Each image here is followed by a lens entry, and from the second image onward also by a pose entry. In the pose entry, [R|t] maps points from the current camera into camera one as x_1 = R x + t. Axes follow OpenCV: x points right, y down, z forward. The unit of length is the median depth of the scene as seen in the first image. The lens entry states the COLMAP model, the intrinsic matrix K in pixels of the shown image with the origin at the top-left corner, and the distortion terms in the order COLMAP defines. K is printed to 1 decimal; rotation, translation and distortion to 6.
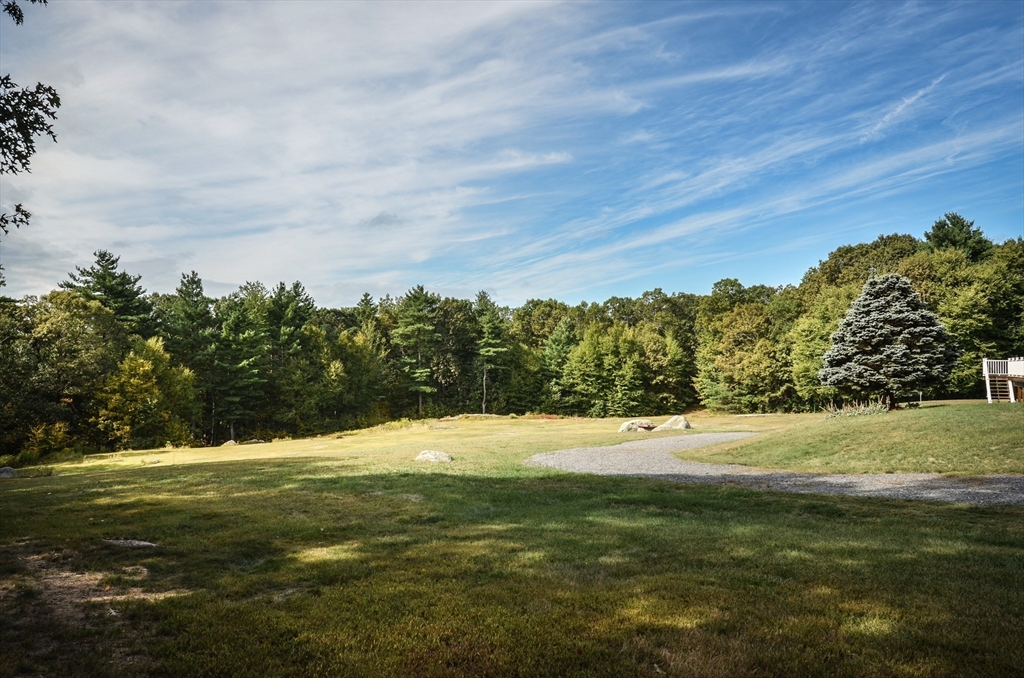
lens RADIAL K [[727.9, 0, 478.6], [0, 727.9, 355.0], [0, 0, 1]] dist [-0.004803, -0.024878]
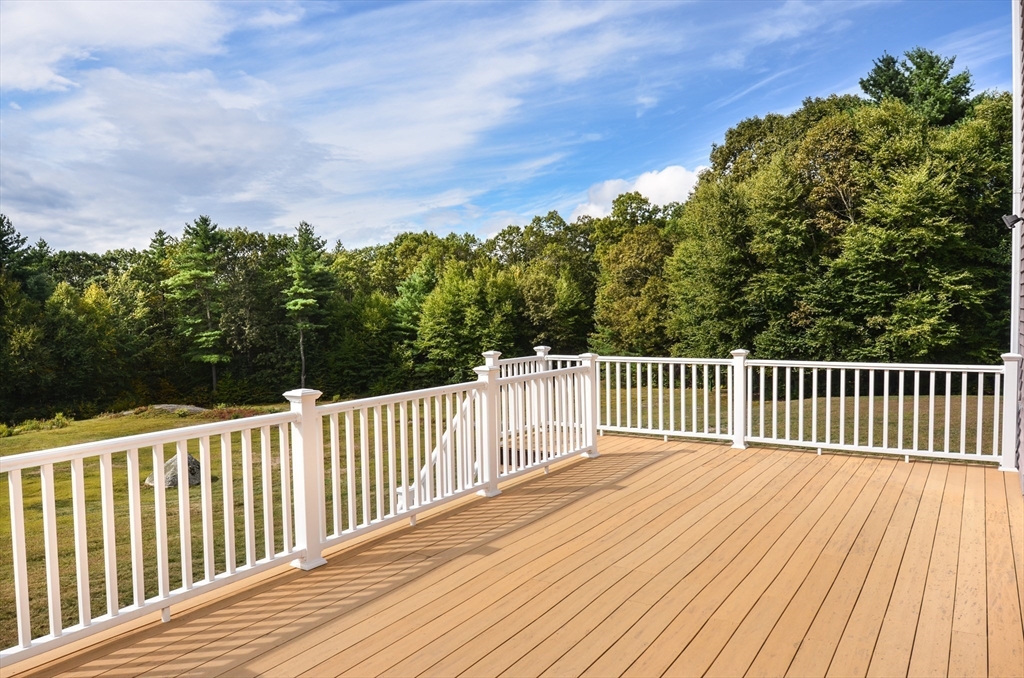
lens RADIAL K [[727.9, 0, 499.6], [0, 727.9, 329.3], [0, 0, 1]] dist [-0.004803, -0.024878]
pose [[0.996663, -0.021439, -0.078763, 0.313970], [0.024367, 0.999040, 0.036407, -0.002489], [0.077907, -0.038205, 0.996228, 0.341465]]
